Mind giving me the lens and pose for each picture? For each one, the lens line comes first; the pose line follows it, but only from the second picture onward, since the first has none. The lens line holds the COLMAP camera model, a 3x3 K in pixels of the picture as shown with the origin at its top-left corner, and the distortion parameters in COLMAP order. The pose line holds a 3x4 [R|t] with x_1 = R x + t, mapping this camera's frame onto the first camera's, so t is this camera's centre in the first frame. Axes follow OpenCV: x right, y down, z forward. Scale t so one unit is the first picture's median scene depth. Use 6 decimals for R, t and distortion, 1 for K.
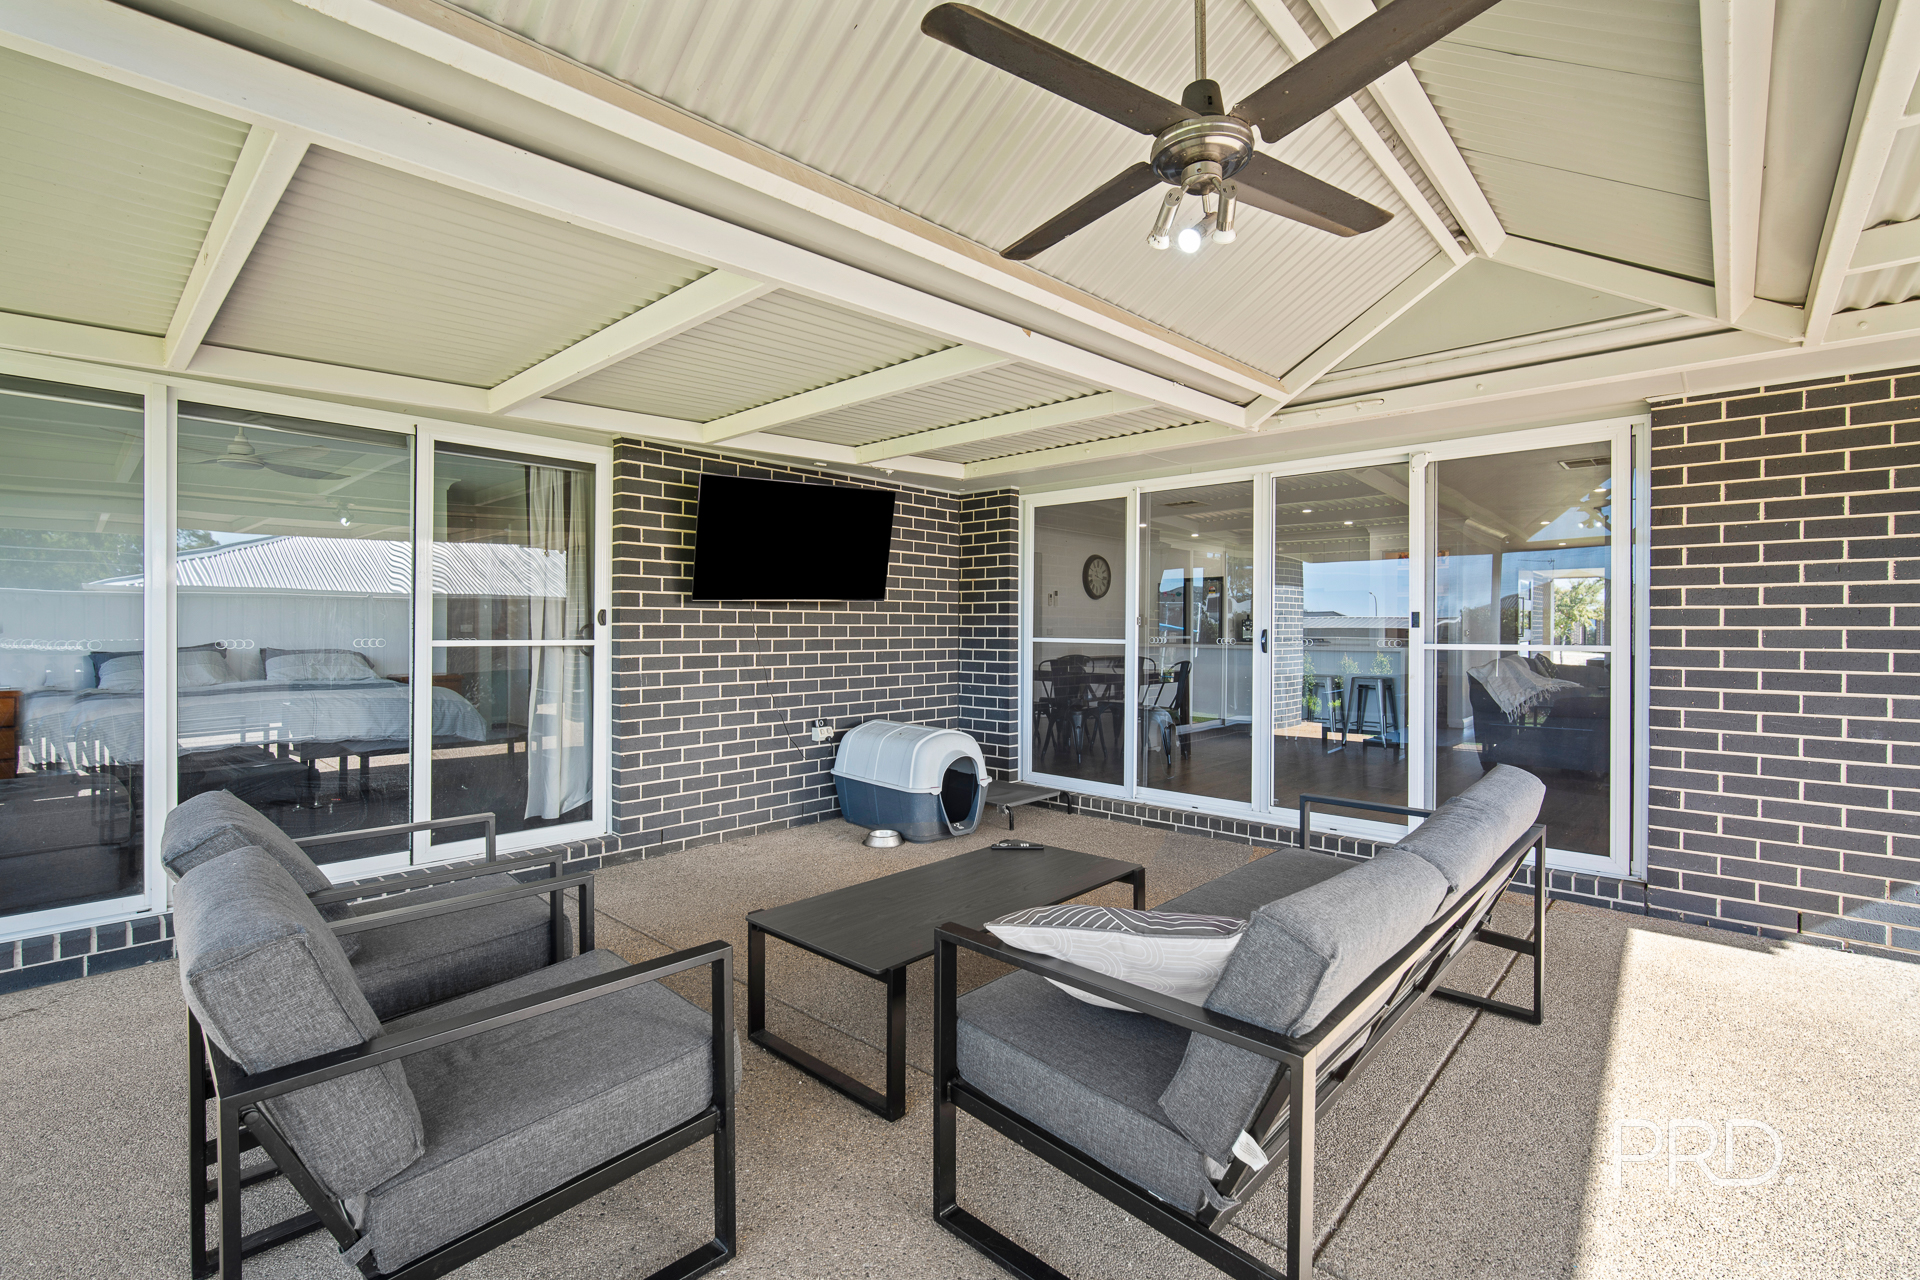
lens RADIAL K [[882.2, 0, 948.9], [0, 882.2, 625.2], [0, 0, 1]] dist [0.004896, 0.001601]
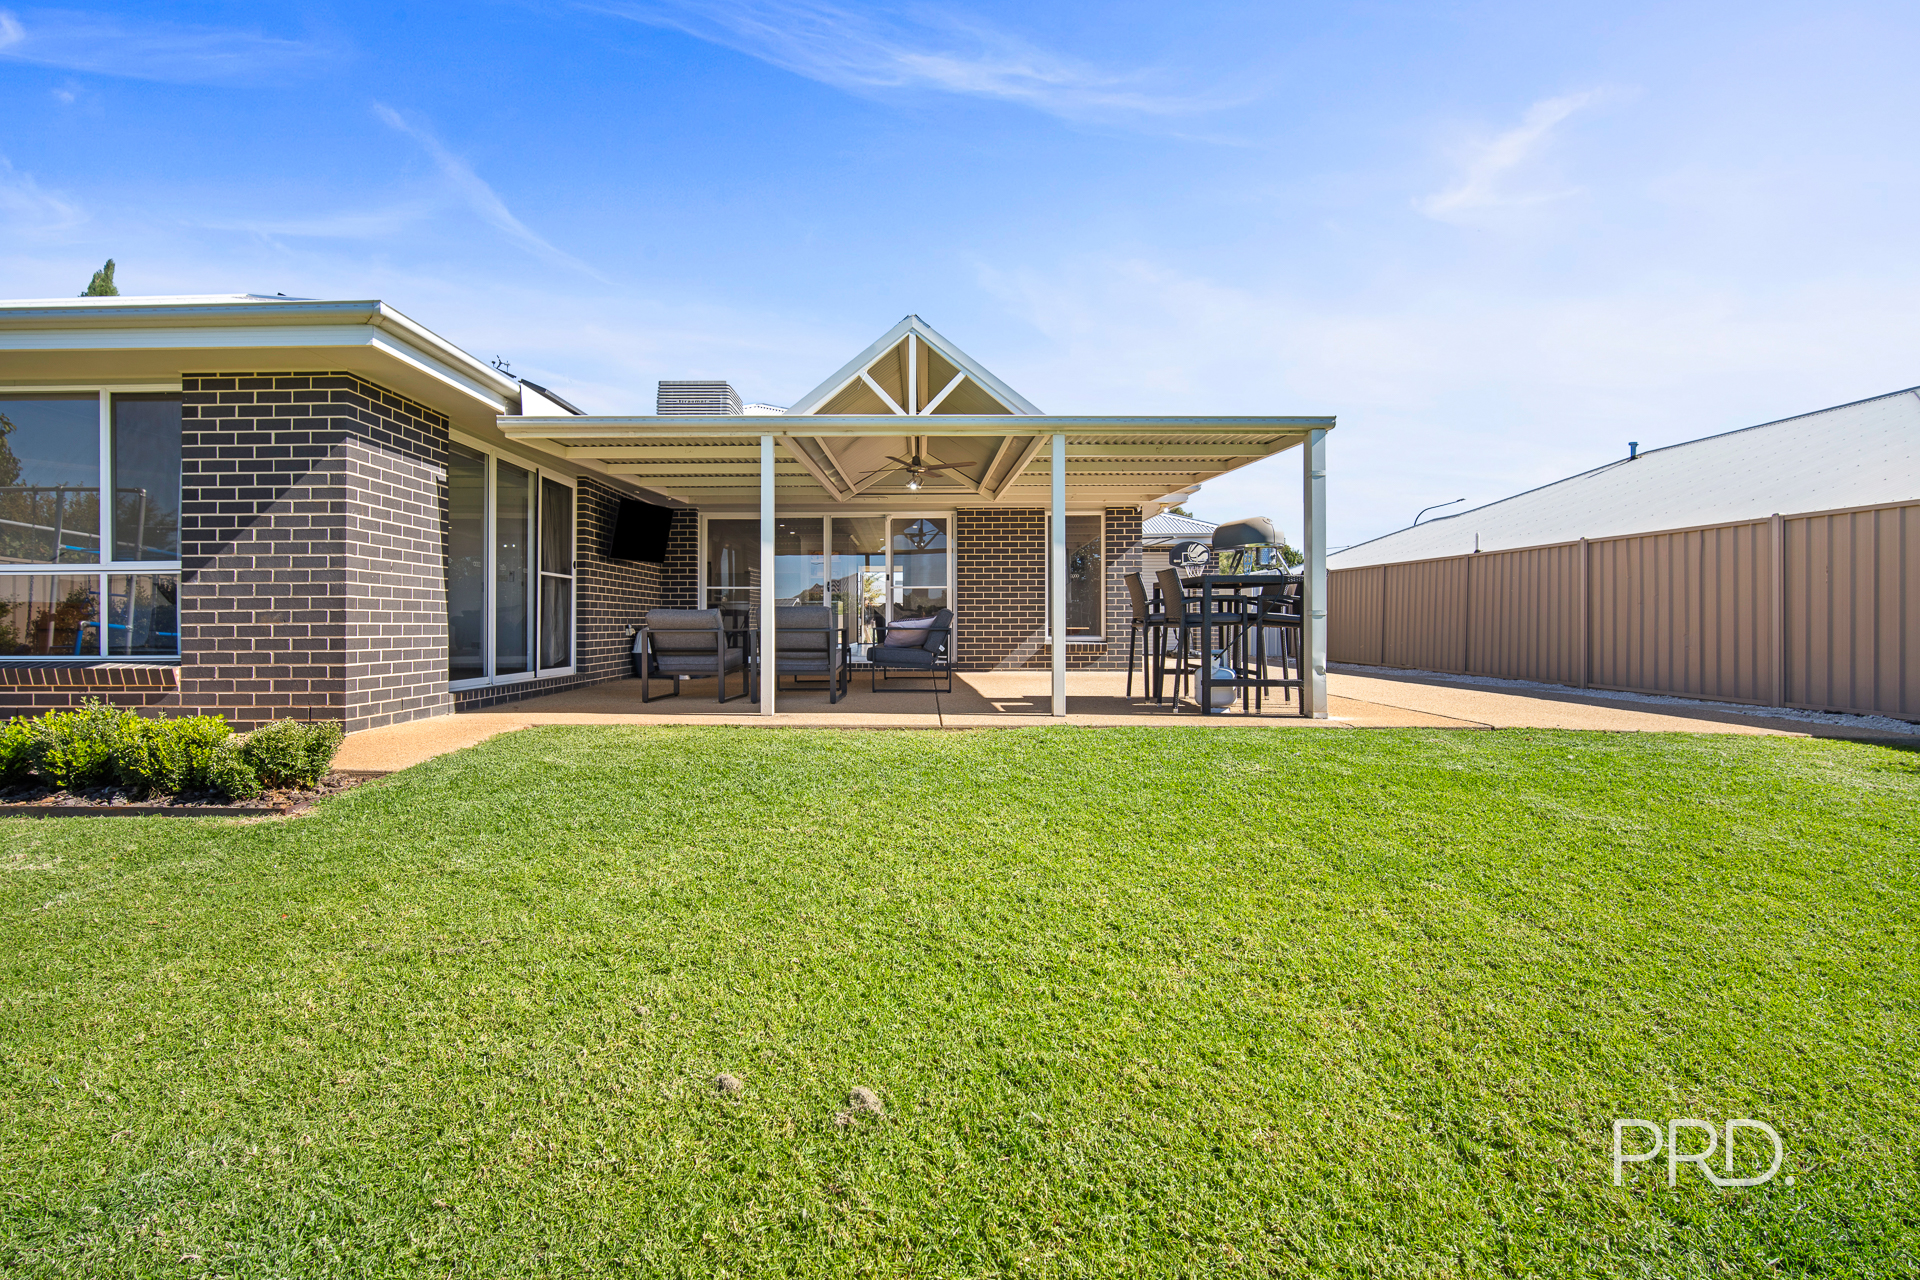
lens RADIAL K [[882.2, 0, 922.7], [0, 882.2, 619.9], [0, 0, 1]] dist [0.004896, 0.001601]
pose [[0.749358, -0.004977, 0.662147, -1.122700], [0.005485, 0.999984, 0.001308, 0.117764], [-0.662143, 0.002652, 0.749373, -1.029033]]
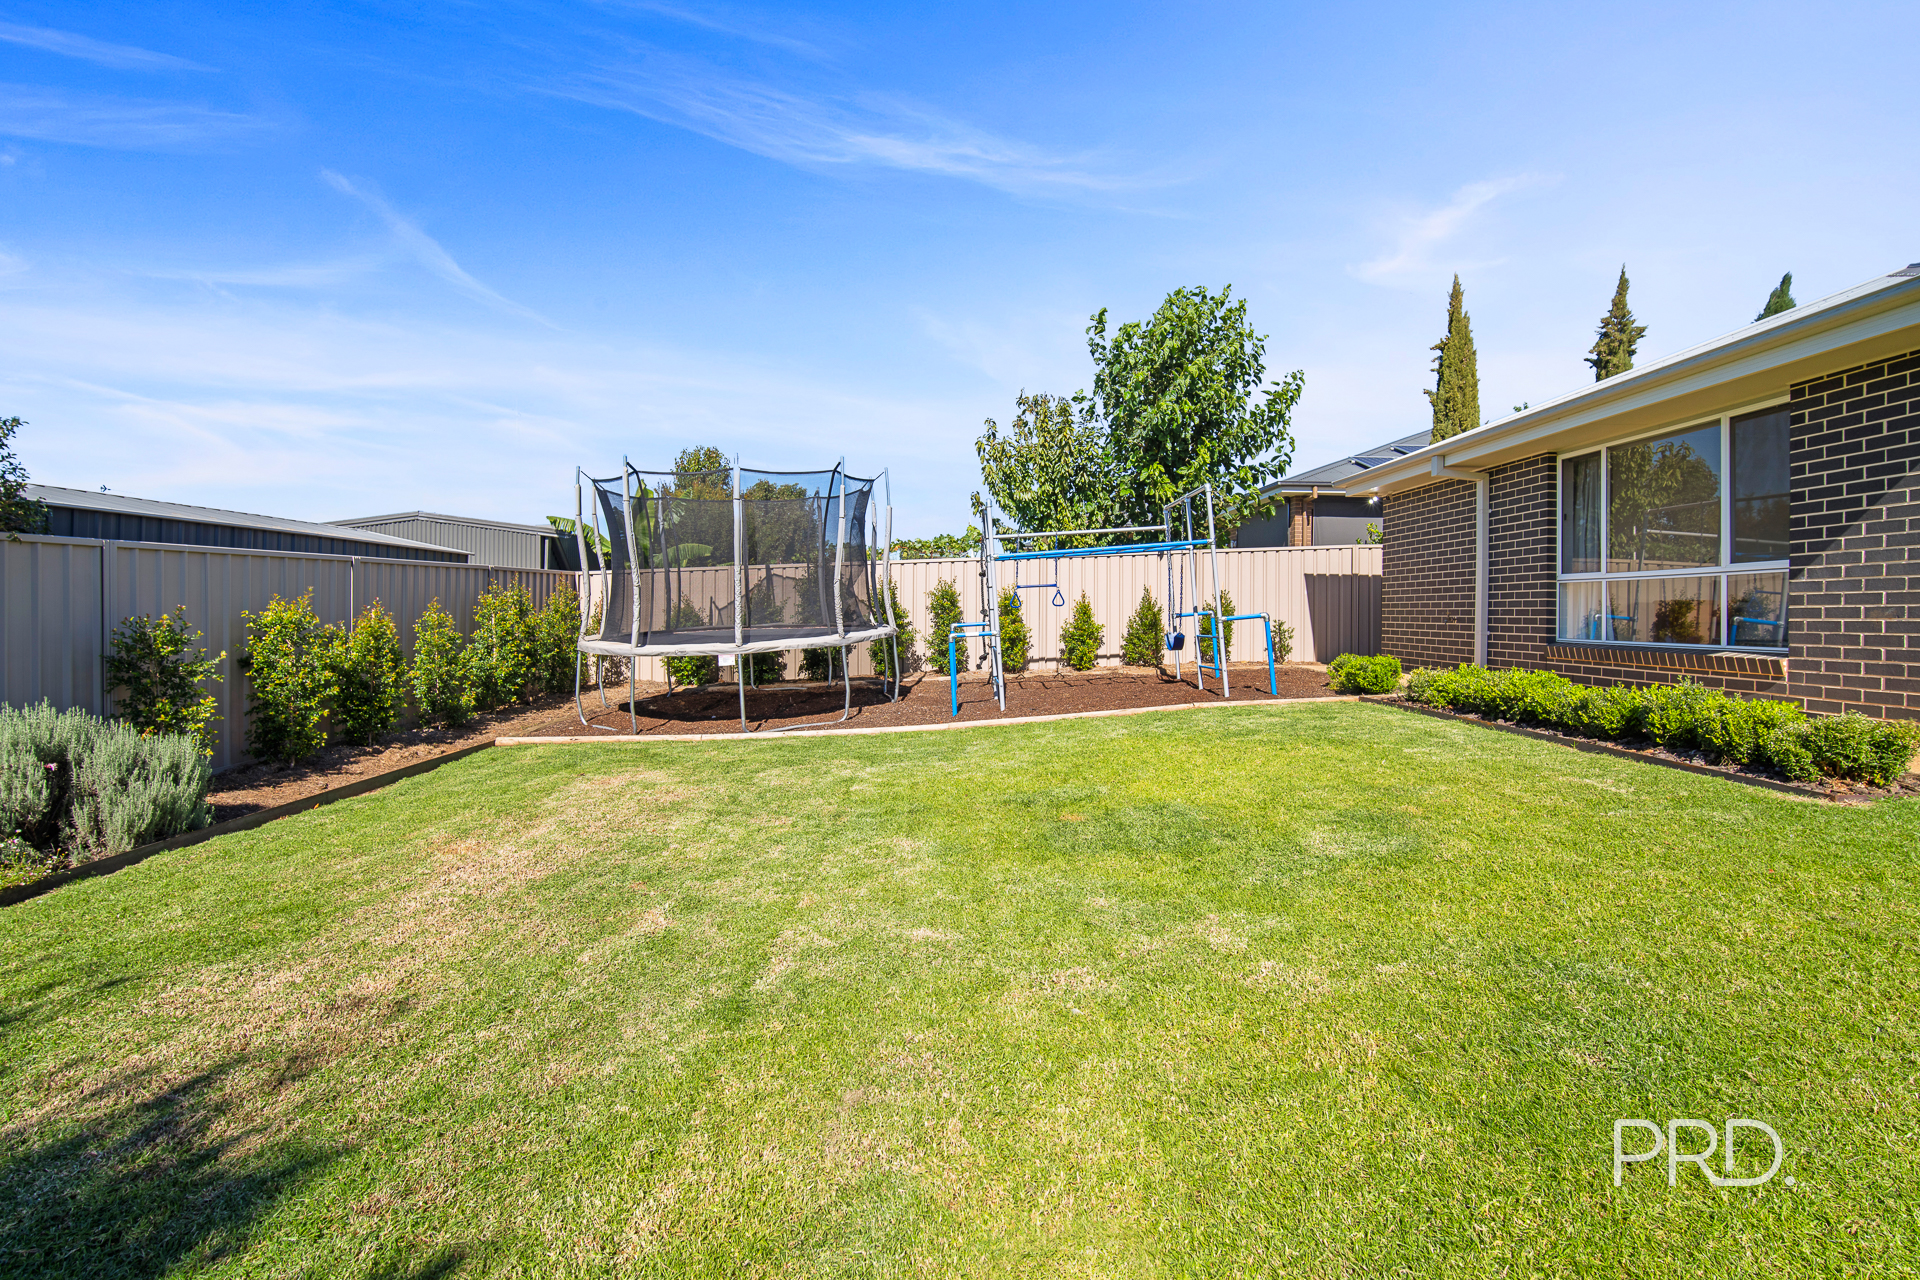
lens RADIAL K [[882.2, 0, 949.5], [0, 882.2, 598.4], [0, 0, 1]] dist [0.004896, 0.001601]
pose [[0.689096, -0.007379, -0.724633, -0.989666], [-0.009452, 0.999772, -0.019169, 0.125769], [0.724609, 0.020059, 0.688868, -1.227278]]
